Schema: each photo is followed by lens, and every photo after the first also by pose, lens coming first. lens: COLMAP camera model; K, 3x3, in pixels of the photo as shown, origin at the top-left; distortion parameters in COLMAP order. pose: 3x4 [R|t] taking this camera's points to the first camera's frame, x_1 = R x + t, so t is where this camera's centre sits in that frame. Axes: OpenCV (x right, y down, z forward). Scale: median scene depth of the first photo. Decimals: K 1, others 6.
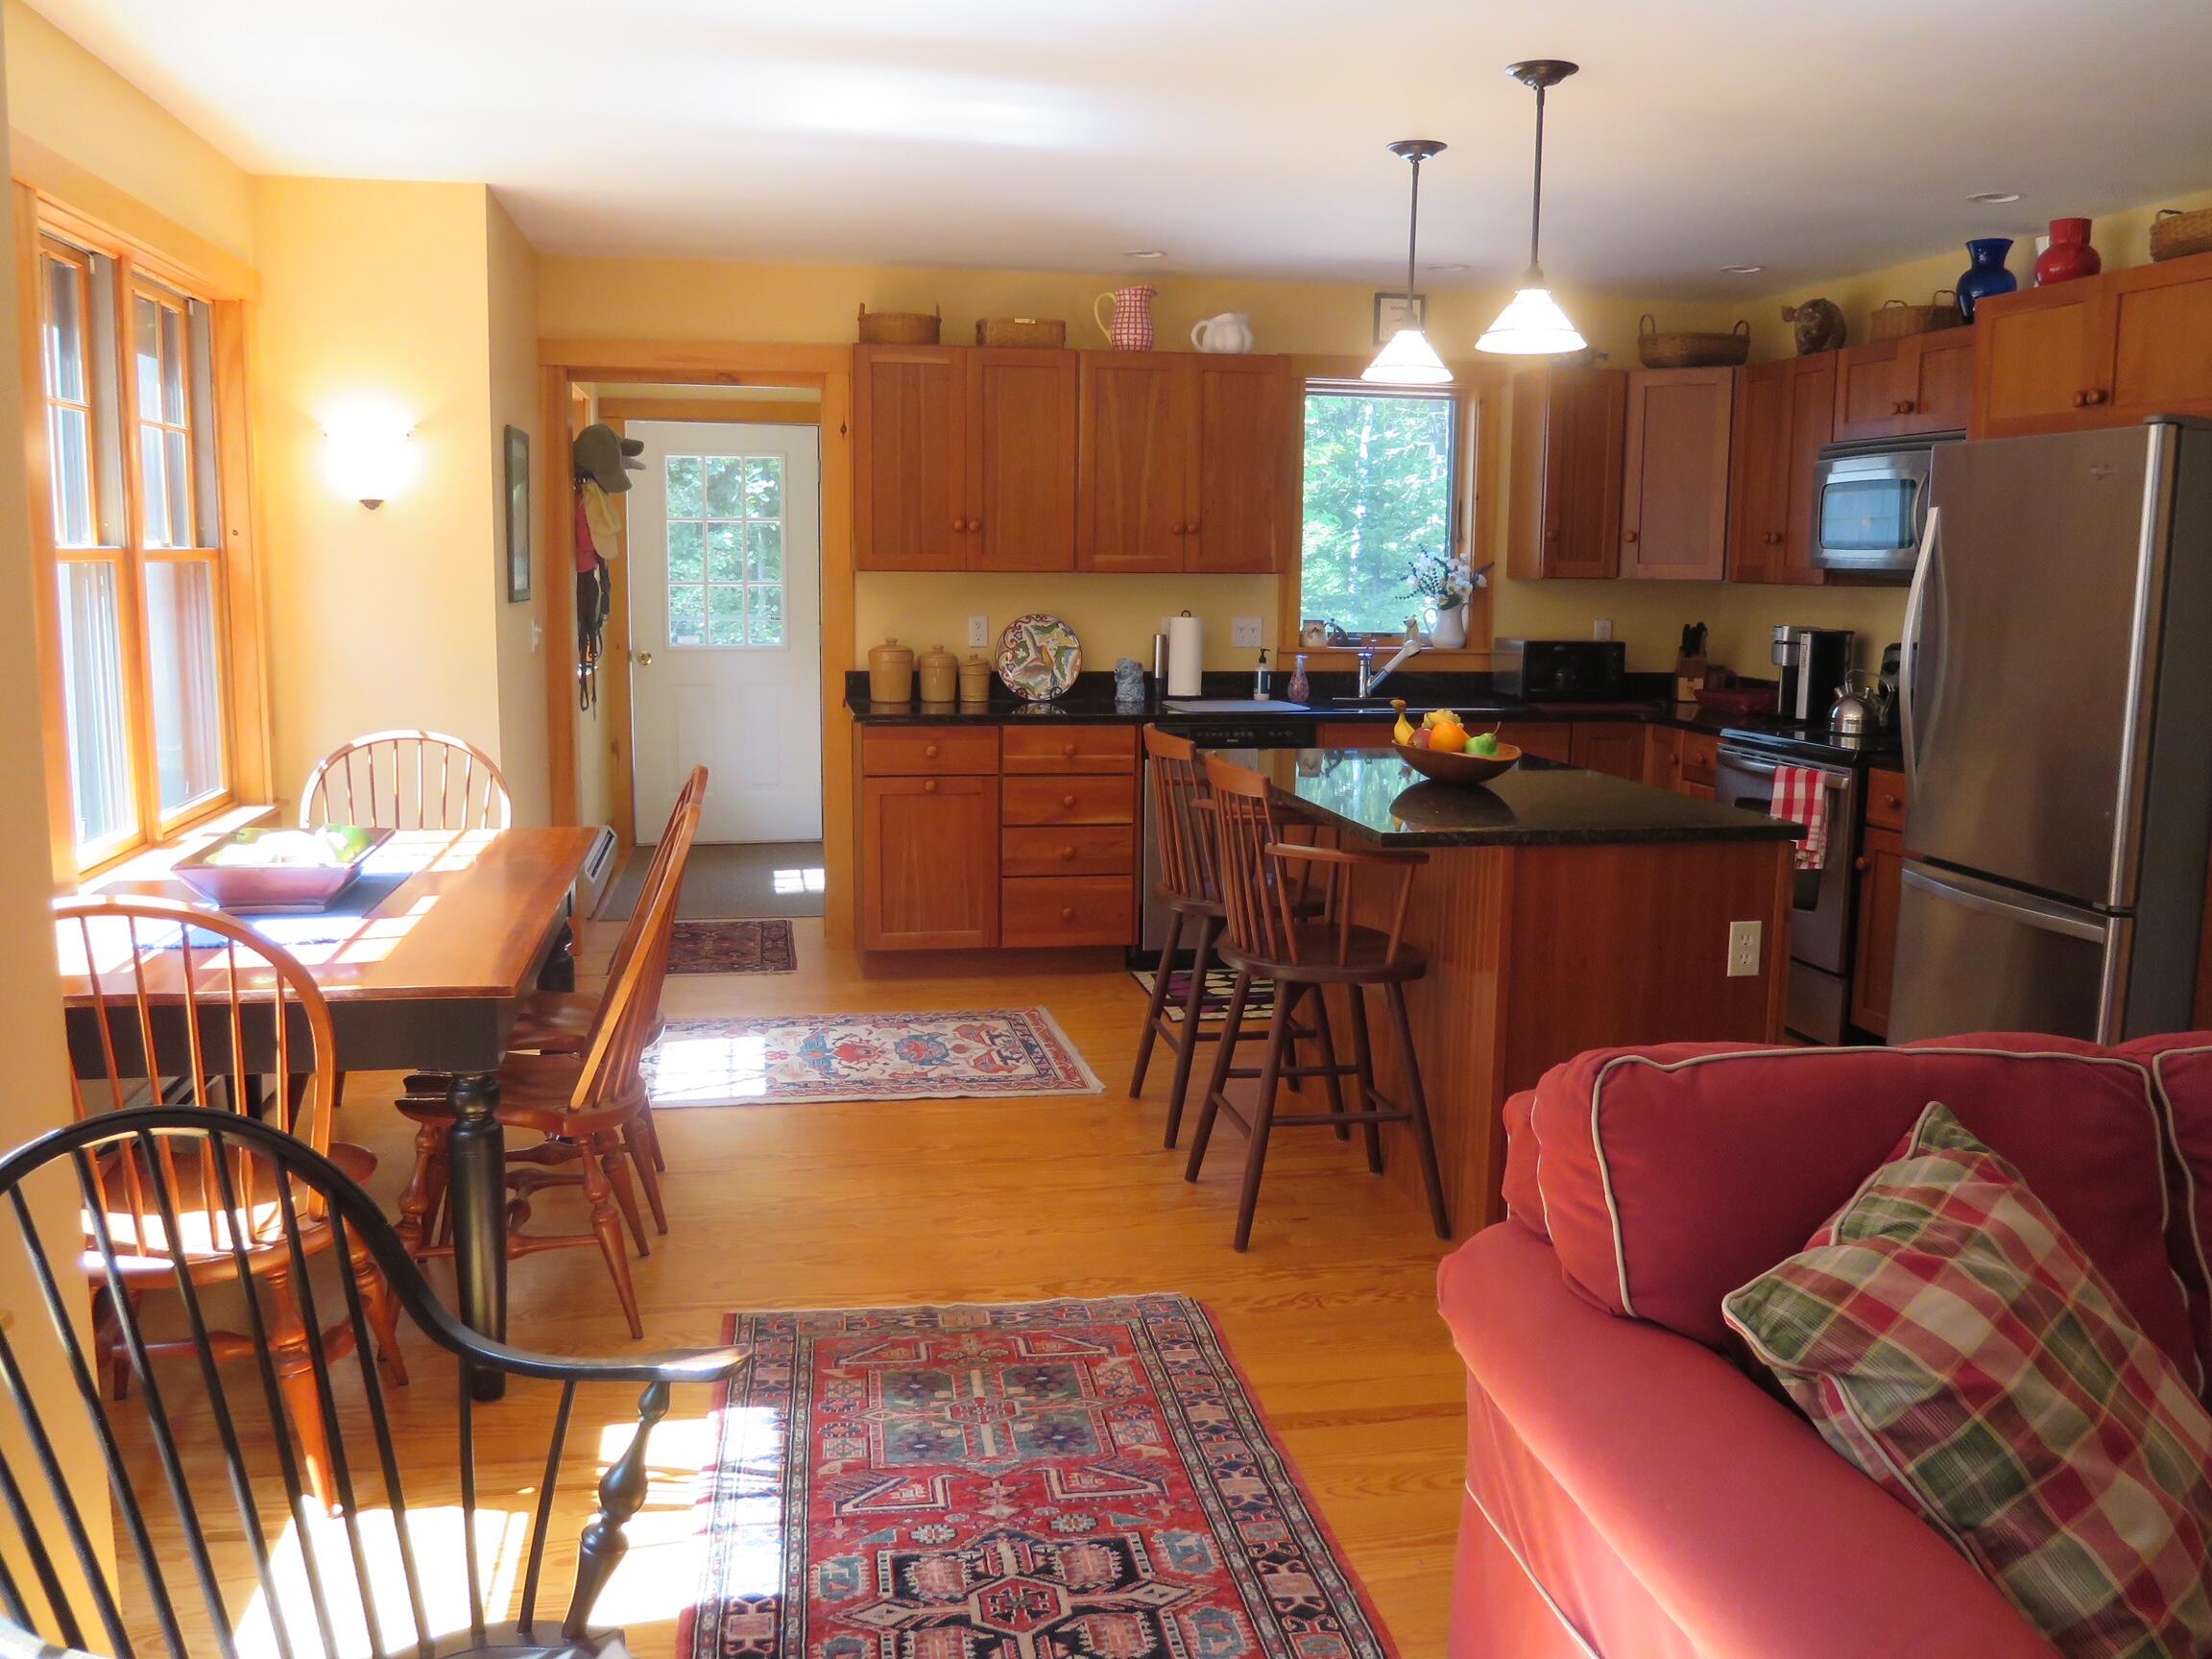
lens RADIAL K [[1821.5, 0, 1108.4], [0, 1821.5, 832.3], [0, 0, 1]] dist [-0.068465, 0.033950]
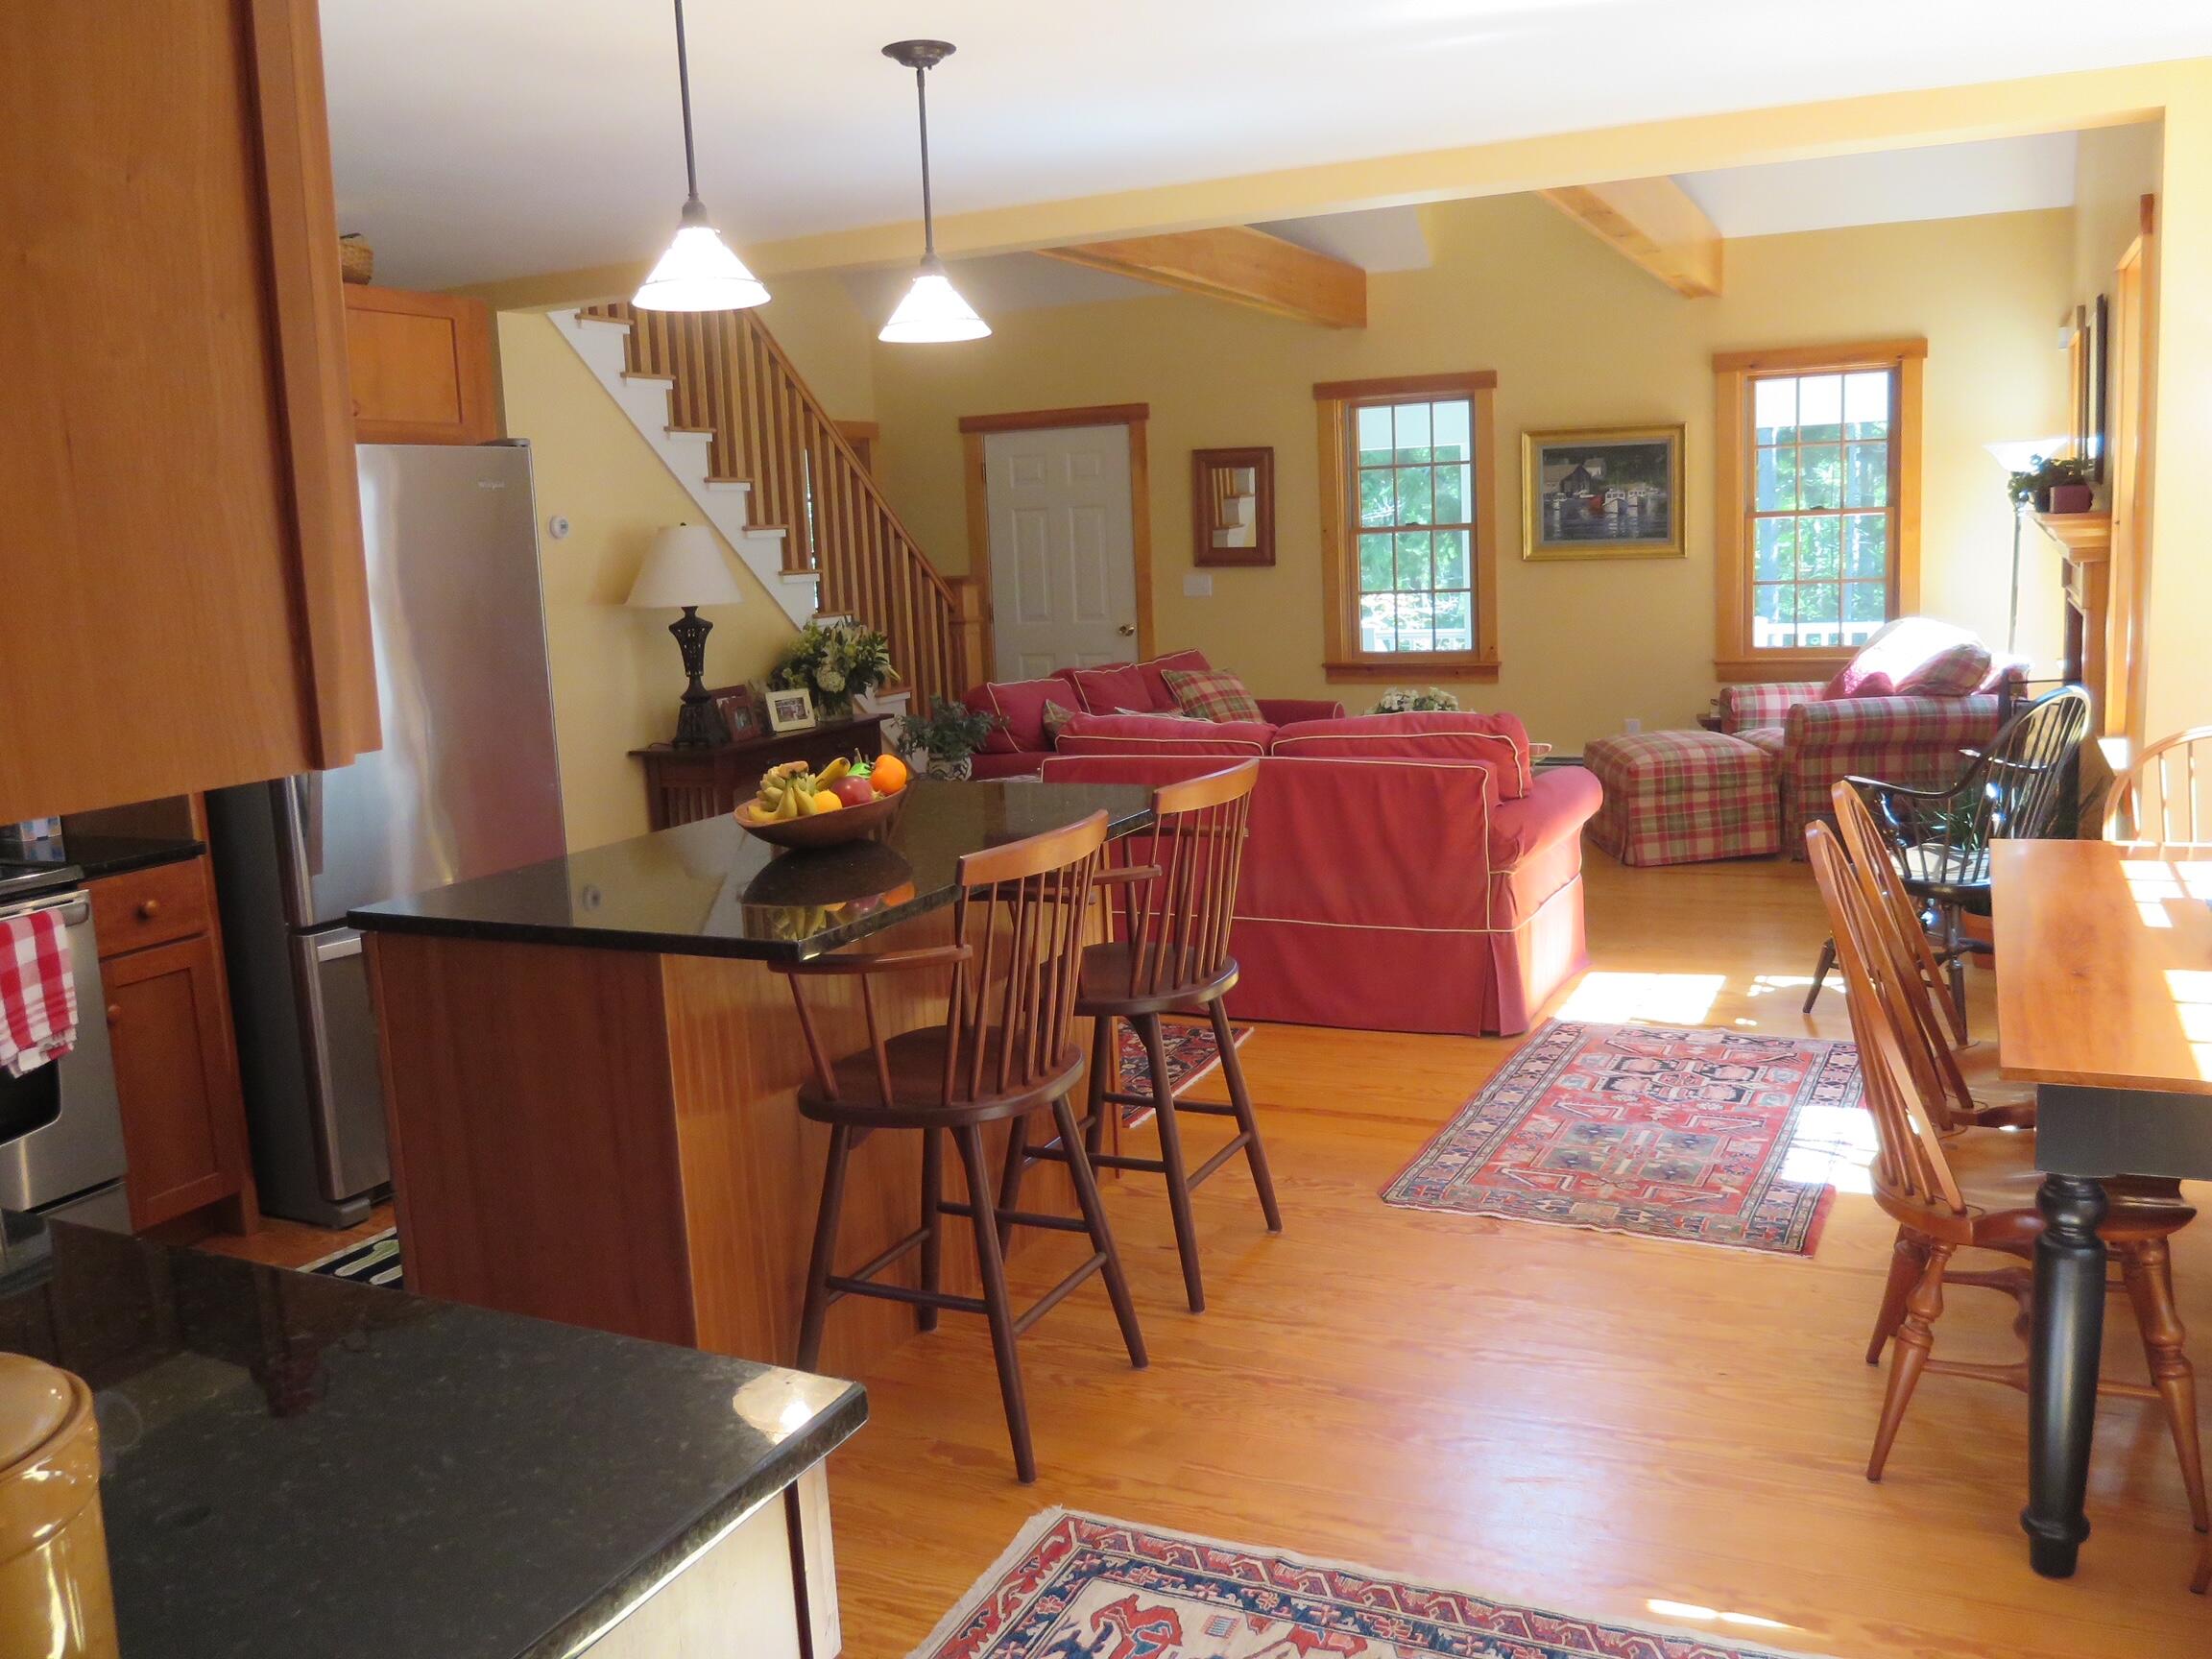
lens RADIAL K [[1821.5, 0, 1113.8], [0, 1821.5, 823.0], [0, 0, 1]] dist [-0.068465, 0.033950]
pose [[-0.804354, -0.076381, 0.589220, -0.333372], [0.117066, 0.951888, 0.283203, -0.217105], [-0.582503, 0.296773, -0.756714, 1.348367]]
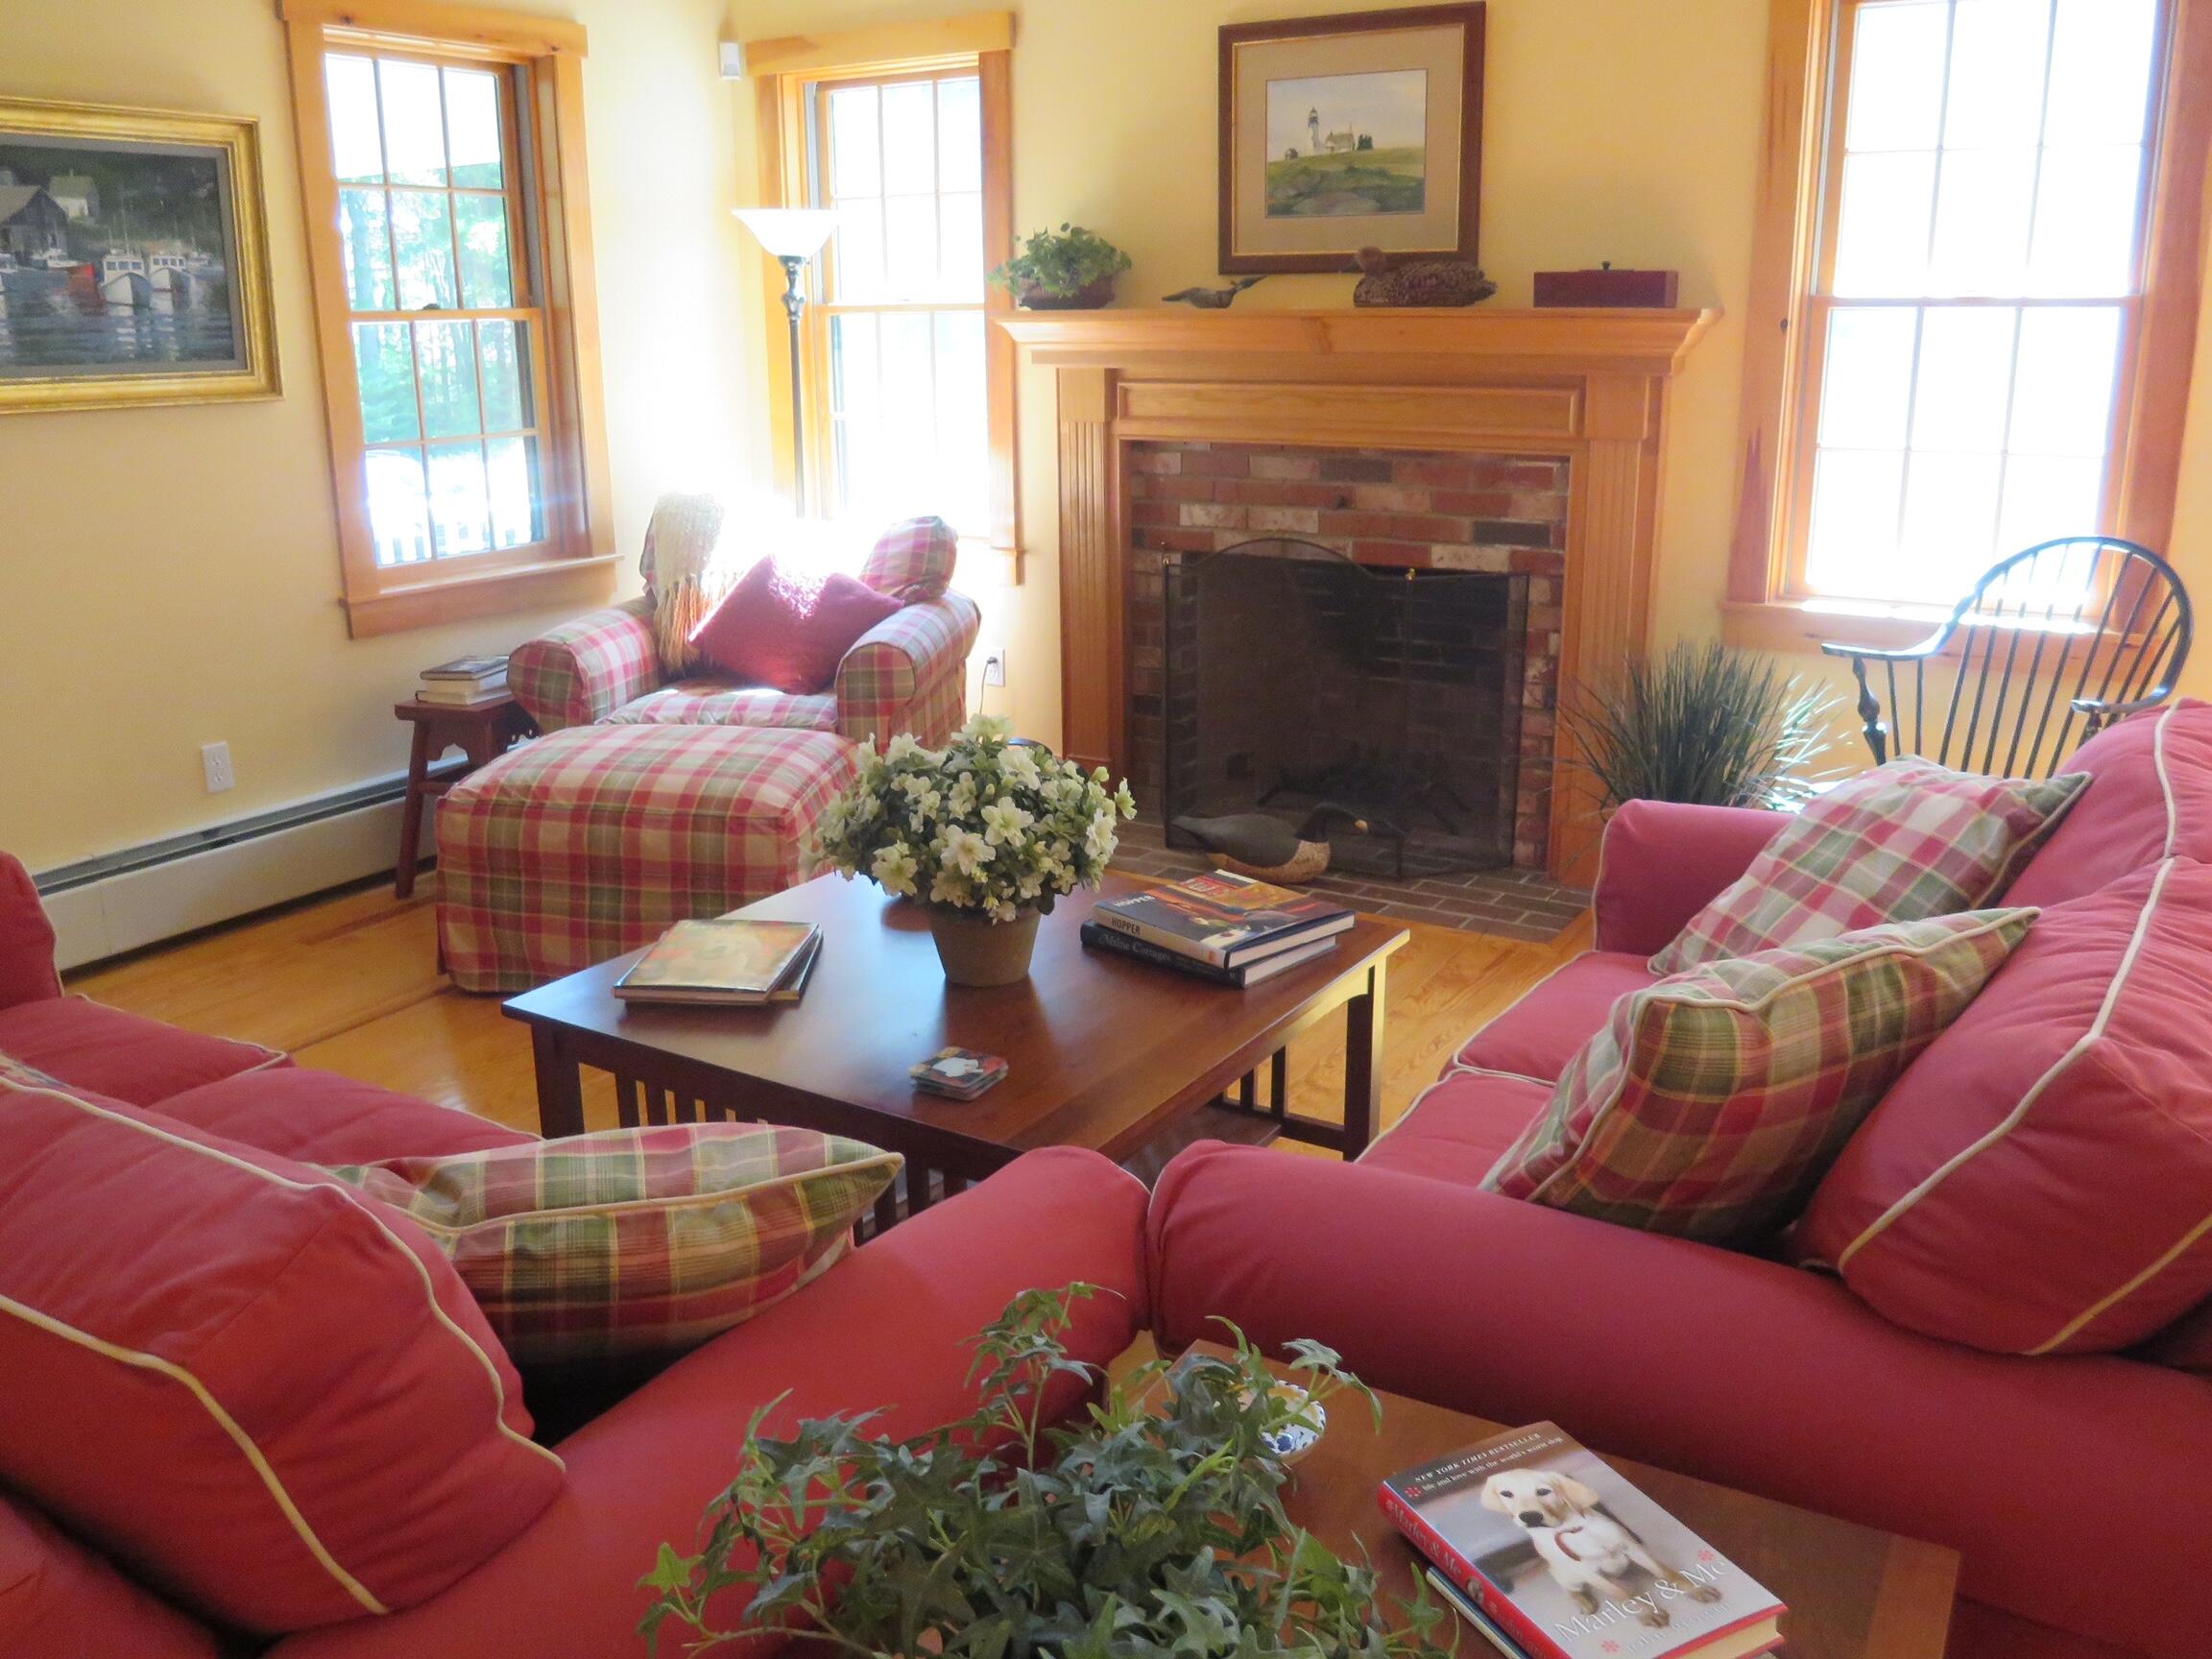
lens RADIAL K [[1821.5, 0, 1101.1], [0, 1821.5, 814.4], [0, 0, 1]] dist [-0.068465, 0.033950]
pose [[-0.661225, 0.191484, -0.725338, 0.678163], [-0.115352, 0.929425, 0.350518, -0.062552], [0.741266, 0.315440, -0.592471, 0.484478]]
